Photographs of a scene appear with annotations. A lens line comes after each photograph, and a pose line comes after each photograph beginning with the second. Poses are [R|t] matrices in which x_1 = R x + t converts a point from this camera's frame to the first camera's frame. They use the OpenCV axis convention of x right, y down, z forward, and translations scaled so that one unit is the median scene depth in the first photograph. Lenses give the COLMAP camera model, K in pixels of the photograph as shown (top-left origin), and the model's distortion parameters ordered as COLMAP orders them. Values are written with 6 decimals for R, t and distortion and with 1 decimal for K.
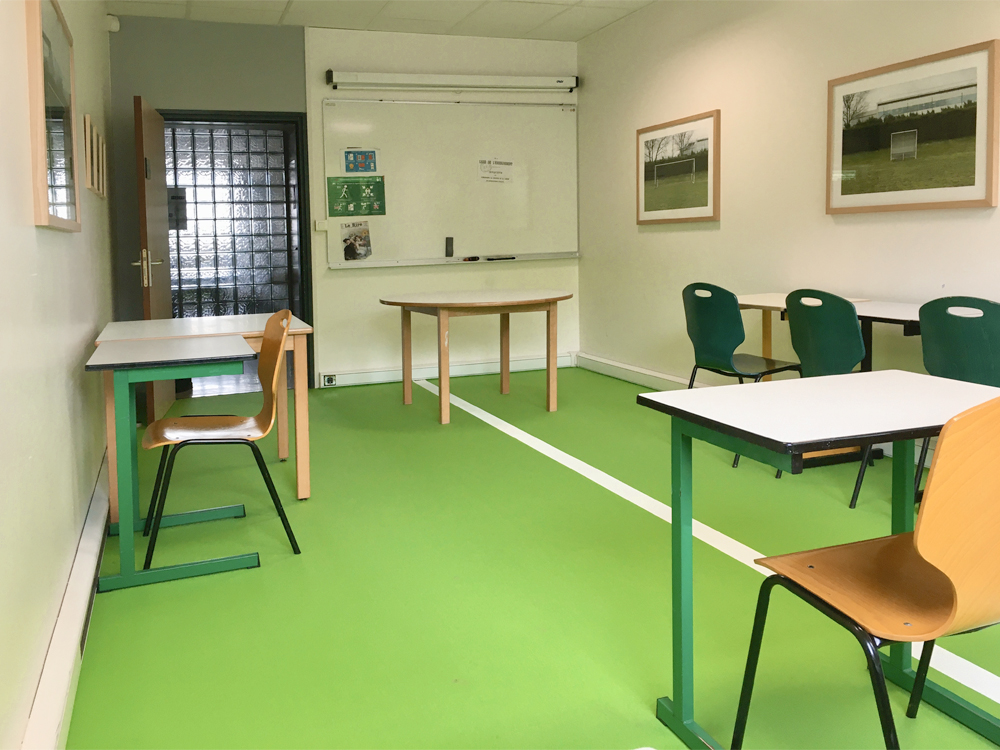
lens RADIAL K [[845.7, 0, 500.0], [0, 845.7, 375.0], [0, 0, 1]] dist [0.016500, -0.005763]
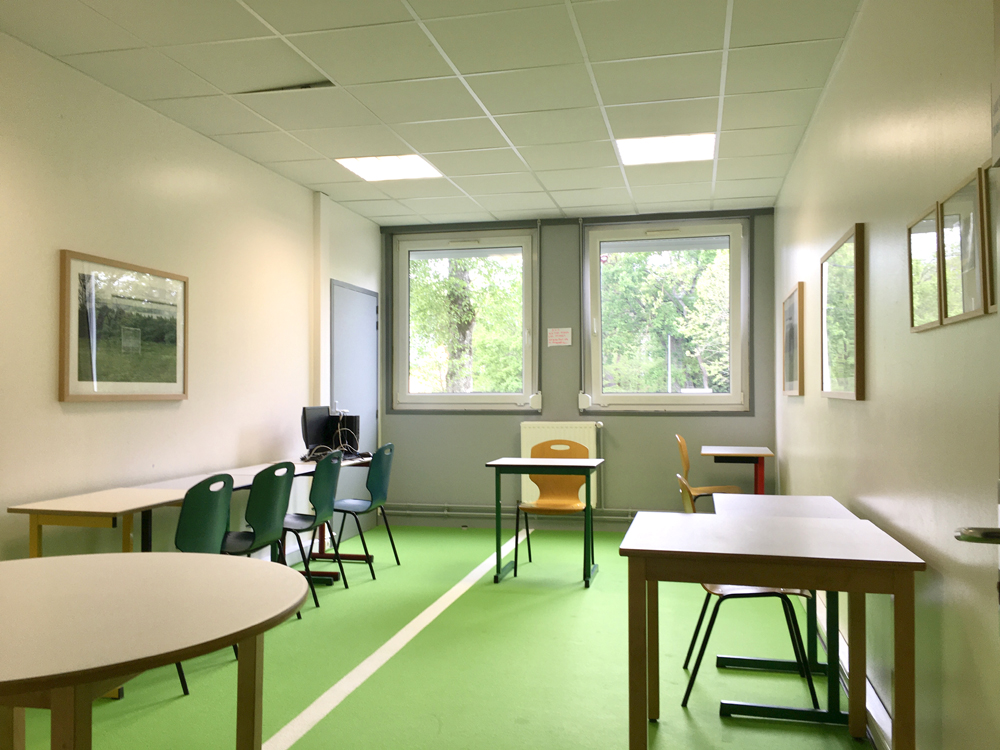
lens RADIAL K [[845.7, 0, 500.0], [0, 845.7, 375.0], [0, 0, 1]] dist [0.016500, -0.005763]
pose [[-0.828411, 0.058539, 0.557054, -0.456694], [0.133591, 0.986473, 0.095001, -0.242305], [-0.543957, 0.153117, -0.825025, 1.487879]]
